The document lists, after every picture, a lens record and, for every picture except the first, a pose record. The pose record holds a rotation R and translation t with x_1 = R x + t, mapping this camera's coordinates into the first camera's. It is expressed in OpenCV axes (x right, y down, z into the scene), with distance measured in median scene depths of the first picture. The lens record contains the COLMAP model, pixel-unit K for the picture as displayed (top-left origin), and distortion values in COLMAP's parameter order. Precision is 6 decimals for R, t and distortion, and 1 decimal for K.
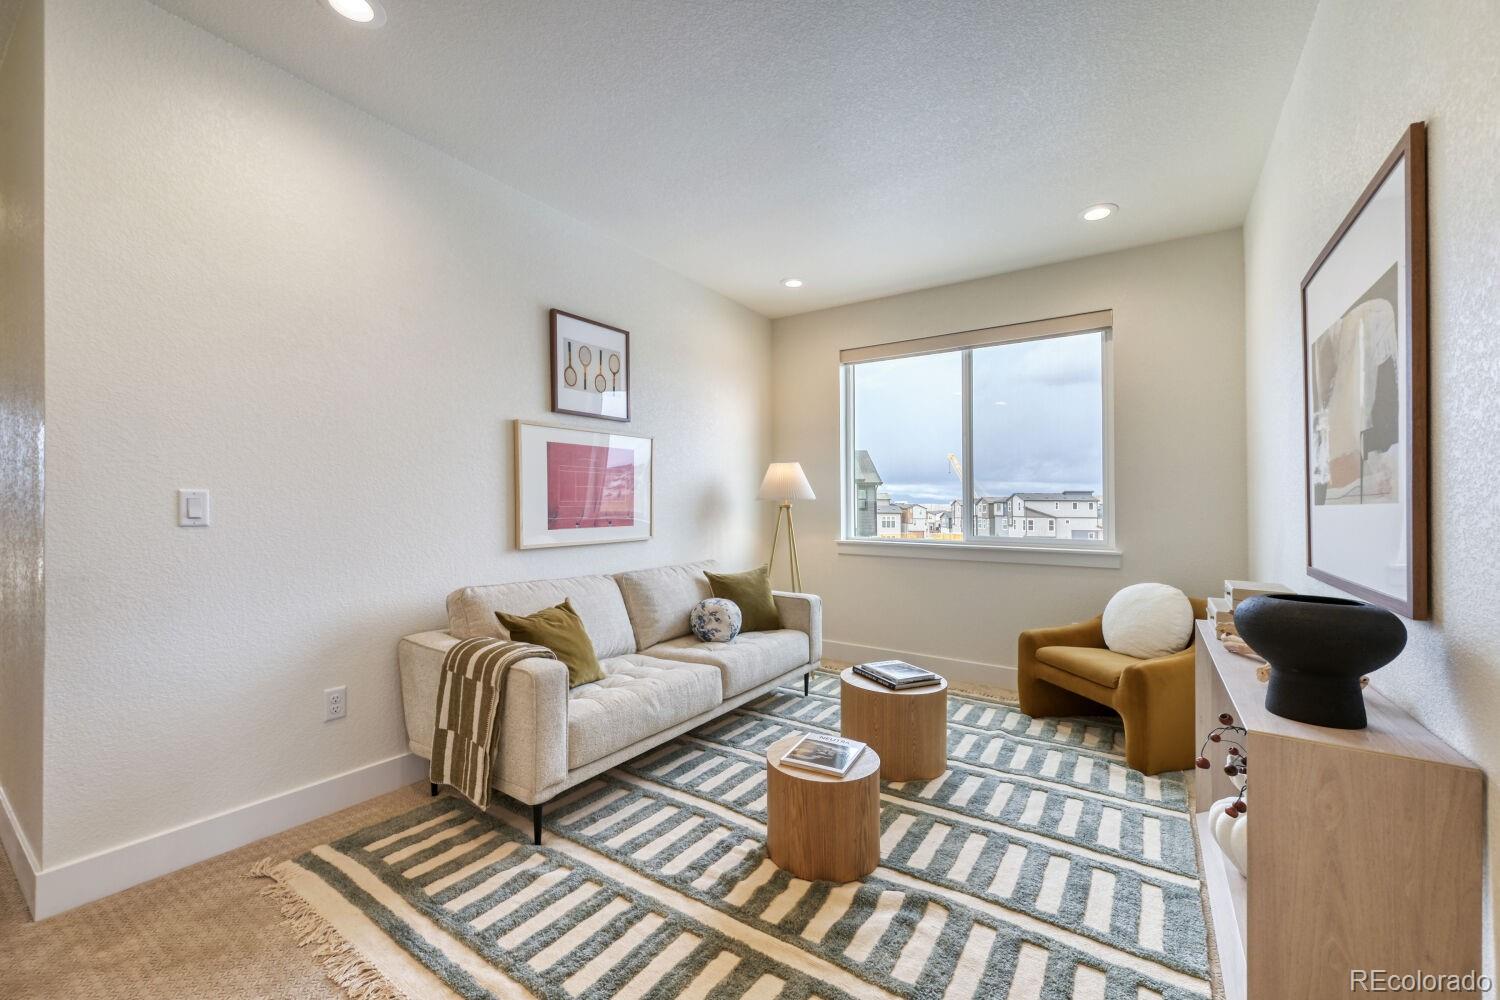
lens RADIAL K [[589.8, 0, 750.6], [0, 589.8, 505.5], [0, 0, 1]] dist [0.000044, -0.000019]
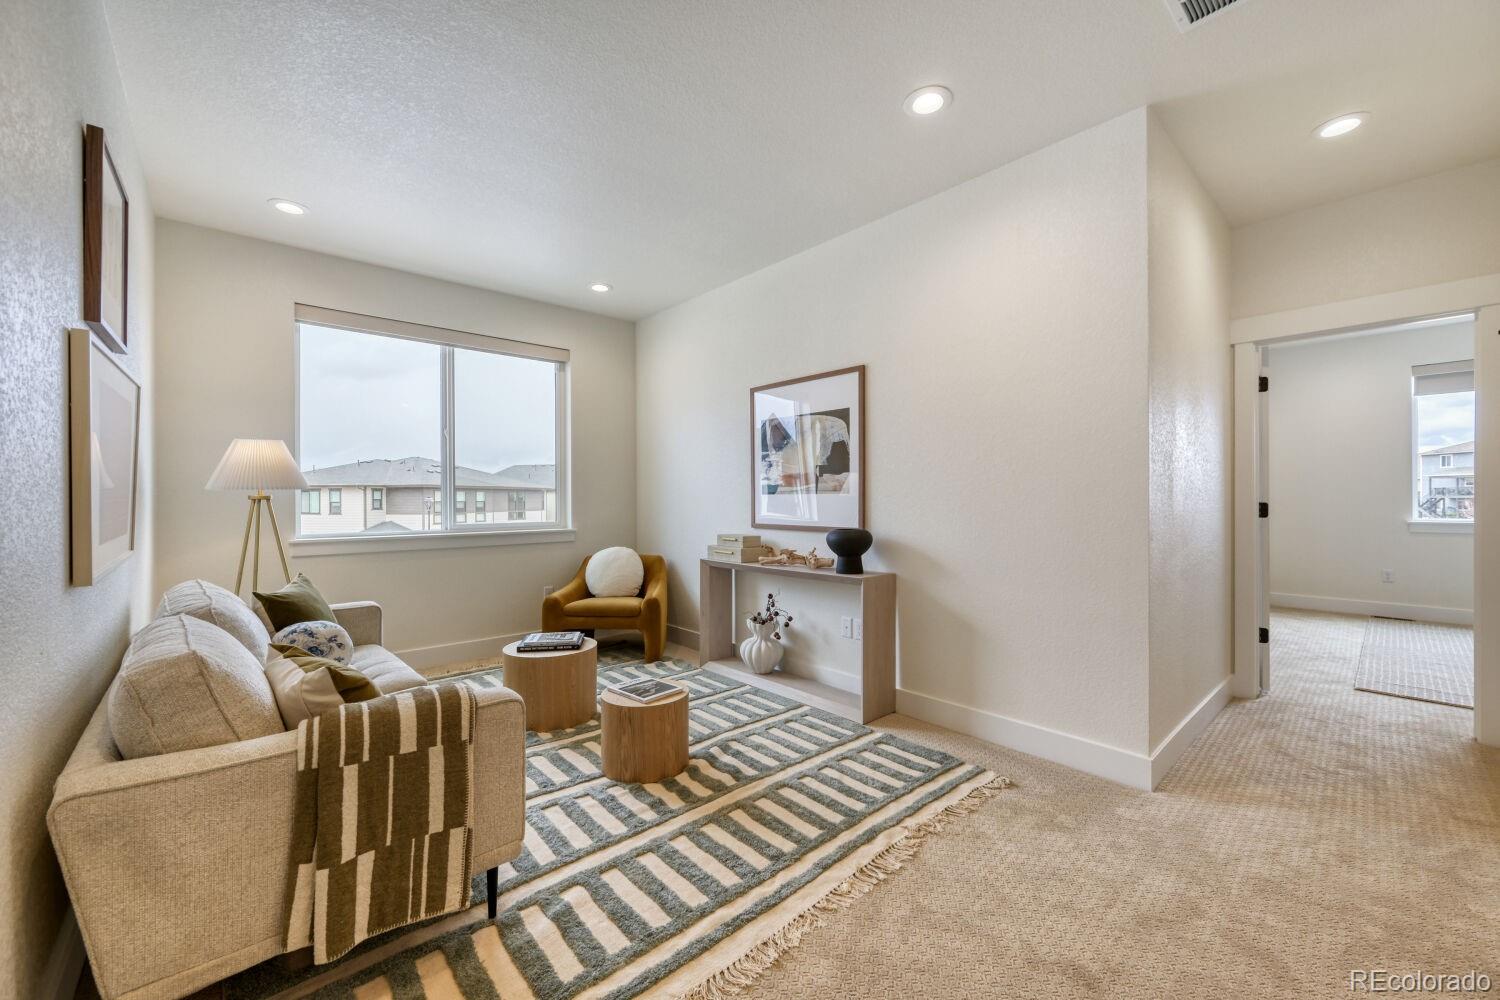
lens RADIAL K [[587.5, 0, 750.0], [0, 587.5, 500.0], [0, 0, 1]] dist [-0.000772, -0.000048]
pose [[0.253131, -0.009738, 0.967383, -1.032050], [0.003391, 0.999952, 0.009179, -0.001370], [-0.967426, 0.000957, 0.253152, 0.450078]]
